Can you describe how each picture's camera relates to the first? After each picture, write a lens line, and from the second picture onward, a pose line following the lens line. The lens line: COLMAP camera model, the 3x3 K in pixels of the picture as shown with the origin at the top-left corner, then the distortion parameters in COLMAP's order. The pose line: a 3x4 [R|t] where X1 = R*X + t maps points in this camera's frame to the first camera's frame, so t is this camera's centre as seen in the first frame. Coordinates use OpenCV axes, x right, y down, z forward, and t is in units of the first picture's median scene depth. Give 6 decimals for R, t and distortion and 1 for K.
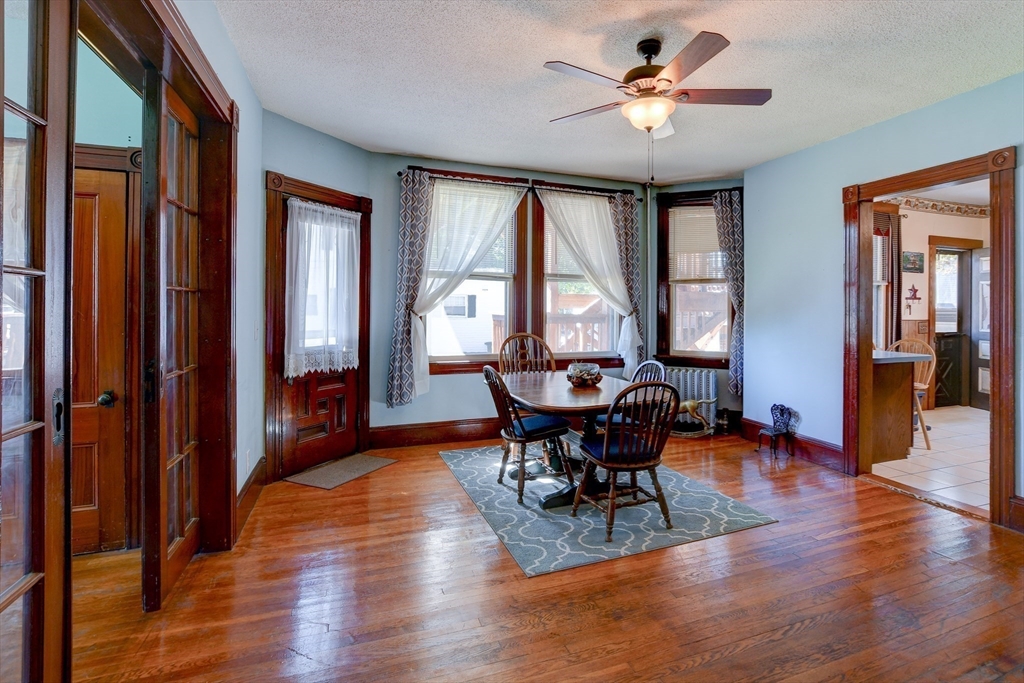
lens RADIAL K [[516.7, 0, 555.1], [0, 516.7, 307.9], [0, 0, 1]] dist [-0.002964, -0.000104]
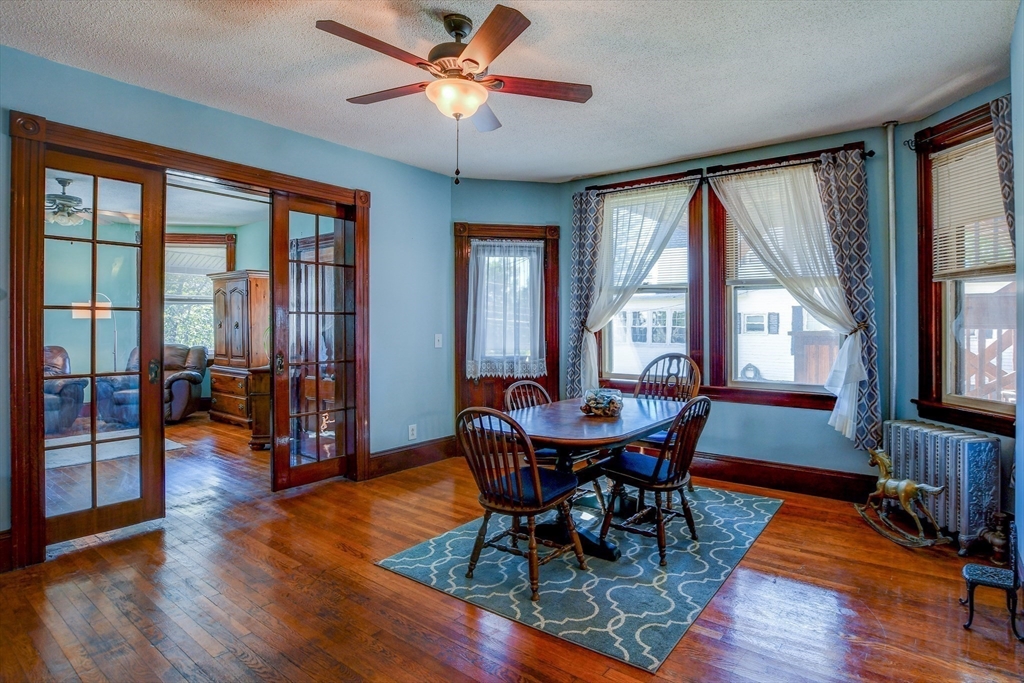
lens RADIAL K [[516.7, 0, 510.9], [0, 516.7, 324.3], [0, 0, 1]] dist [0.001882, -0.044036]
pose [[0.538571, -0.008221, -0.842540, 0.511412], [0.001356, 0.999960, -0.008890, 0.008899], [0.842579, 0.003646, 0.538561, 0.314008]]
